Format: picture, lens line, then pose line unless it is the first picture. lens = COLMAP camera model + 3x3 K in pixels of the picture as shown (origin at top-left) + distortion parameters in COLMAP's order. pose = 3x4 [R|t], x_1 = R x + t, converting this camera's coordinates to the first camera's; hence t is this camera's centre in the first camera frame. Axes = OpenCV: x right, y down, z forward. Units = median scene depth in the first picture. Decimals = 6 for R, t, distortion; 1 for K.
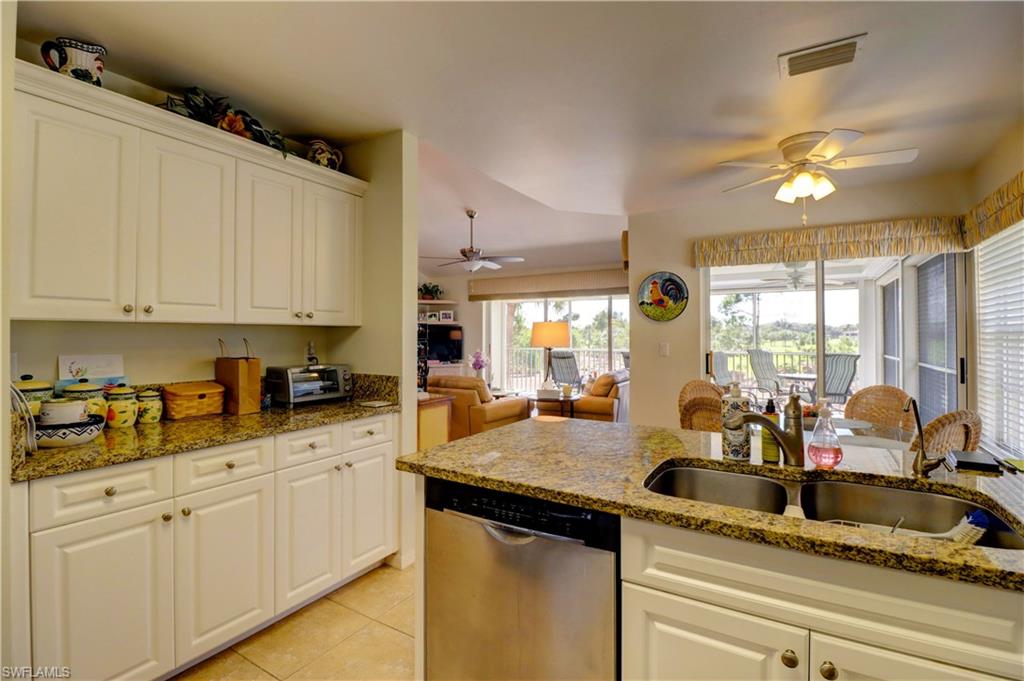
lens RADIAL K [[474.6, 0, 505.5], [0, 474.6, 329.8], [0, 0, 1]] dist [-0.001065, -0.012665]
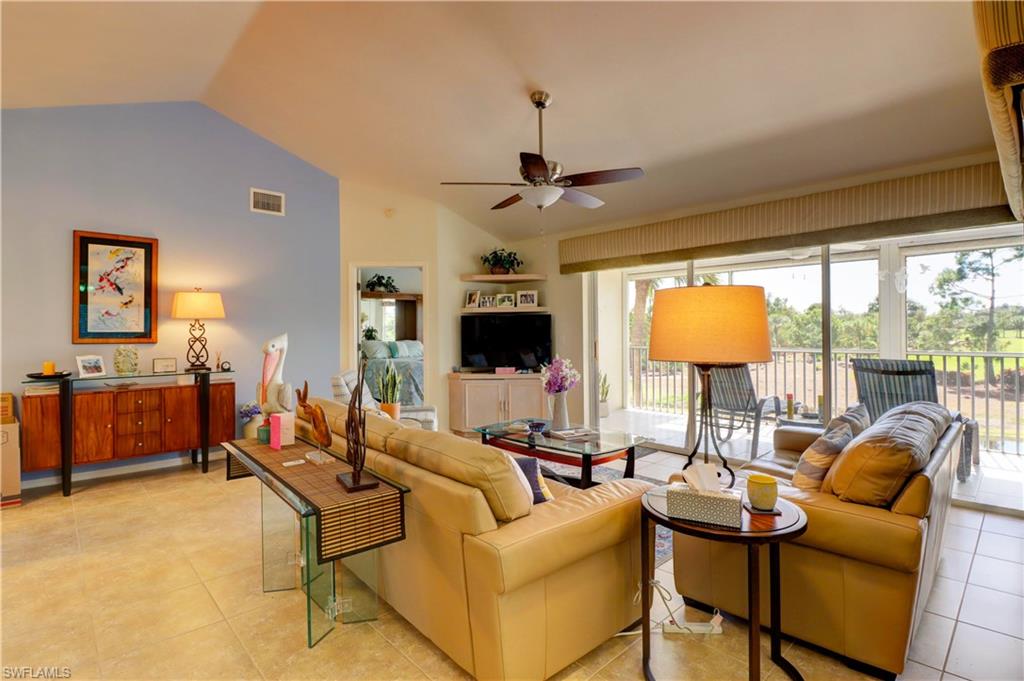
lens RADIAL K [[495.5, 0, 507.5], [0, 495.5, 330.7], [0, 0, 1]] dist [-0.006479, -0.007800]
pose [[0.963956, -0.010380, -0.265859, 0.064232], [0.014740, 0.999788, 0.014409, 0.008843], [0.265653, -0.017808, 0.963904, 0.787089]]
